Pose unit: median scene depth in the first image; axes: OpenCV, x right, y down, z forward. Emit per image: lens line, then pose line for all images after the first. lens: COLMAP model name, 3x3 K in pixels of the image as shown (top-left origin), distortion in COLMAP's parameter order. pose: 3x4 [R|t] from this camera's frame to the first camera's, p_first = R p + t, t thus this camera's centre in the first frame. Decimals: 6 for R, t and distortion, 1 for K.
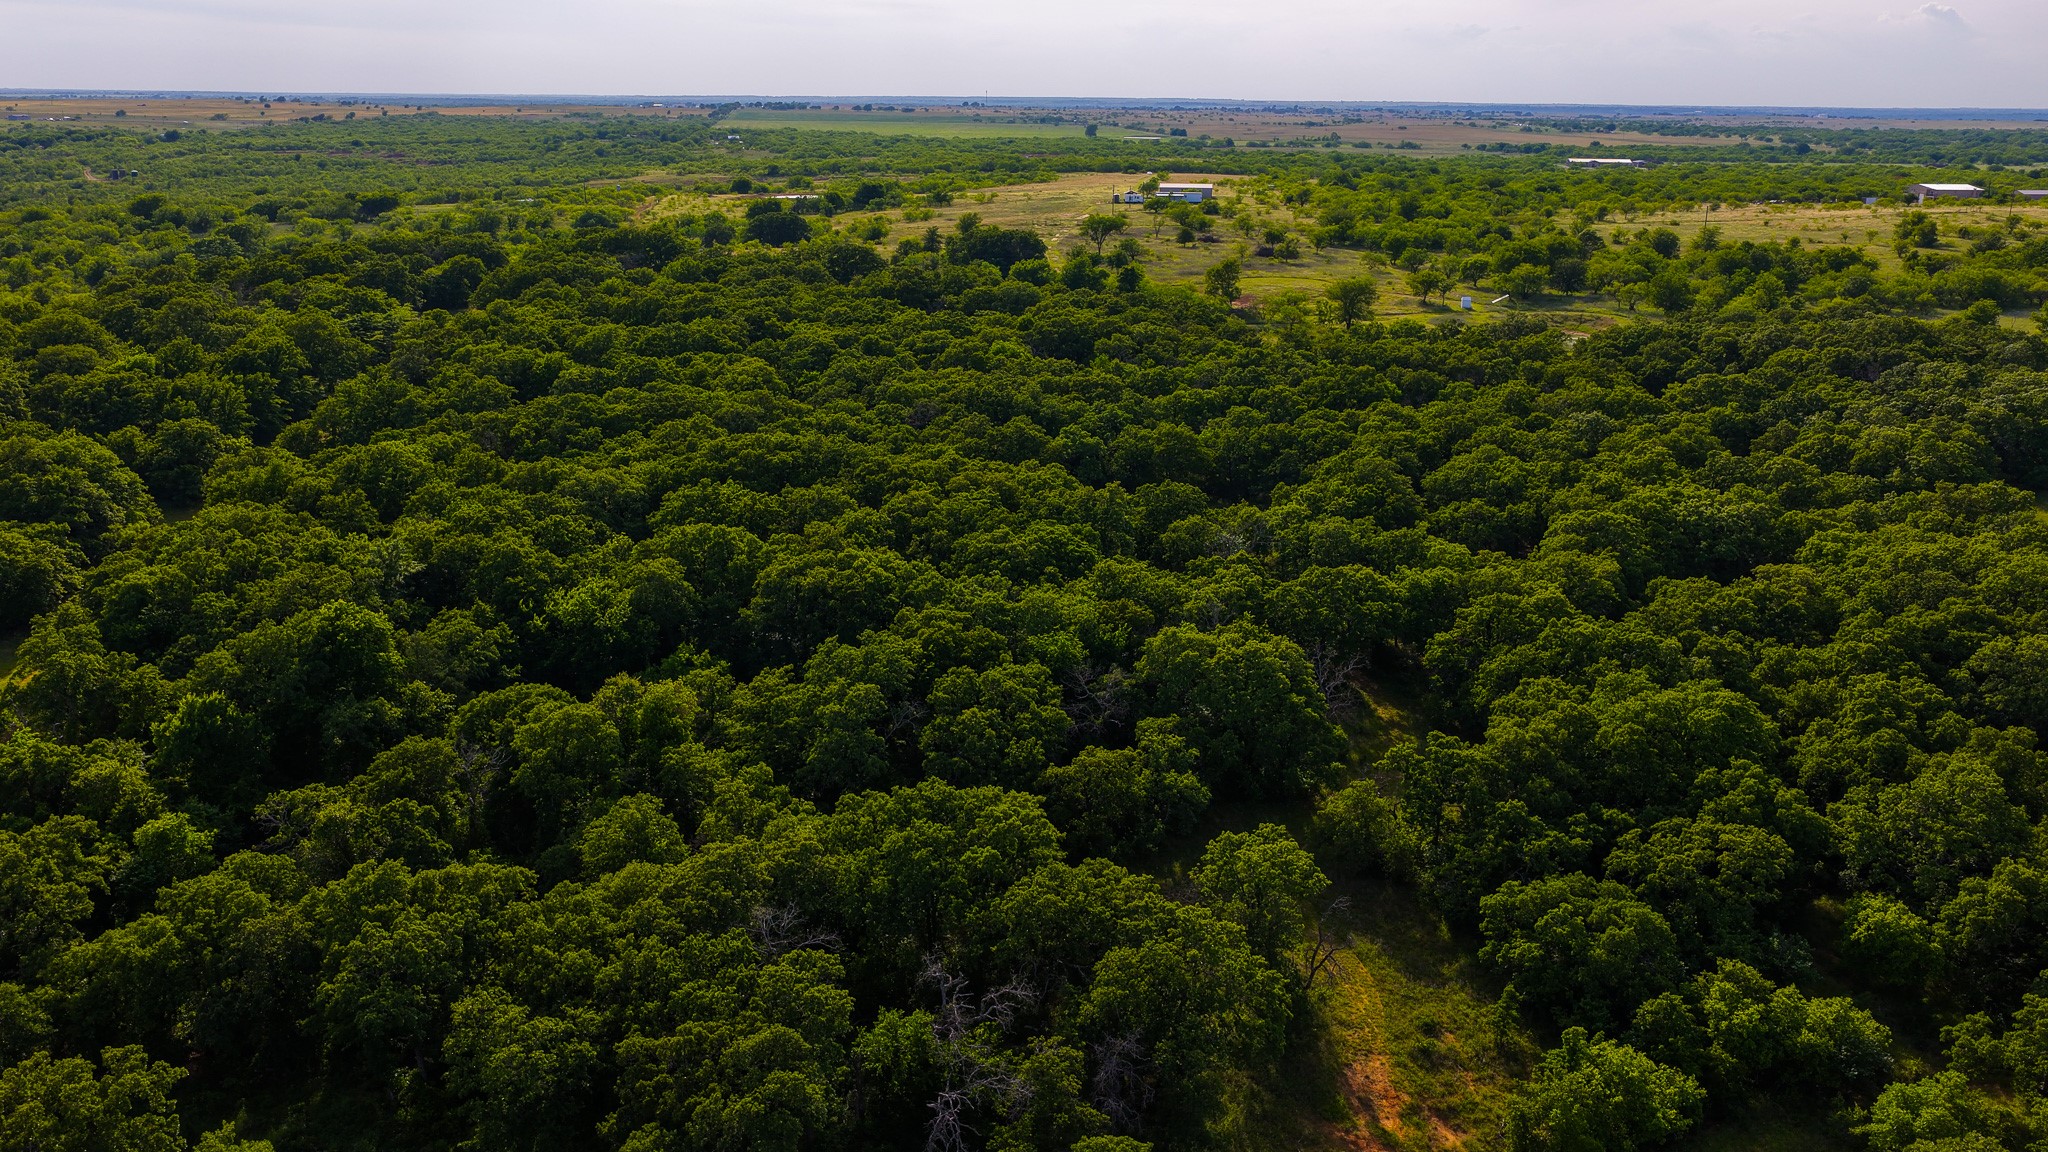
lens RADIAL K [[1711.8, 0, 1018.4], [0, 1711.8, 582.7], [0, 0, 1]] dist [0.004455, 0.027722]
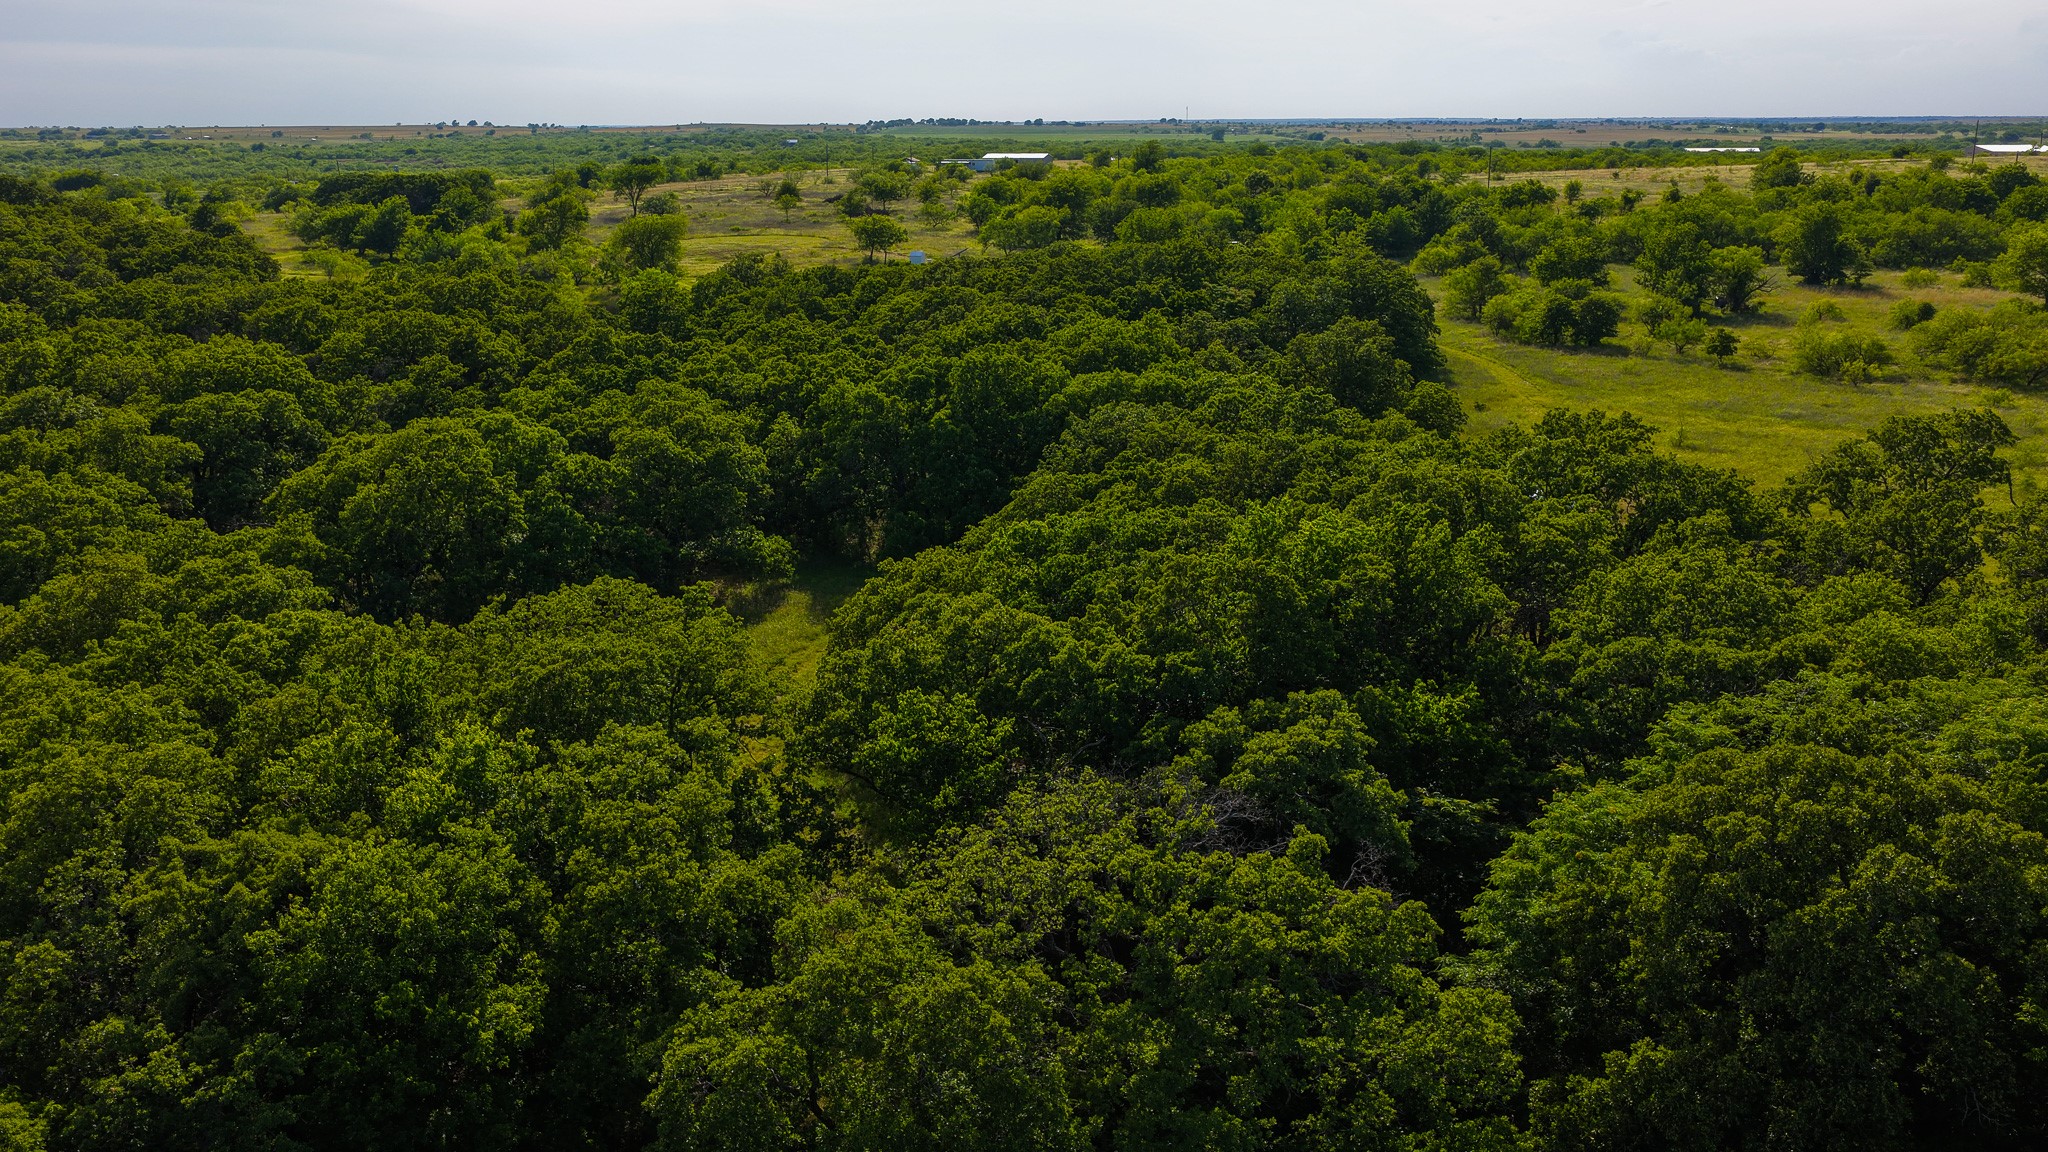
lens RADIAL K [[1711.8, 0, 1020.9], [0, 1711.8, 575.7], [0, 0, 1]] dist [0.004455, 0.027722]
pose [[0.989937, 0.023192, -0.139594, 0.128756], [-0.025732, 0.999534, -0.016417, -0.009170], [0.139149, 0.019843, 0.990073, 0.108045]]
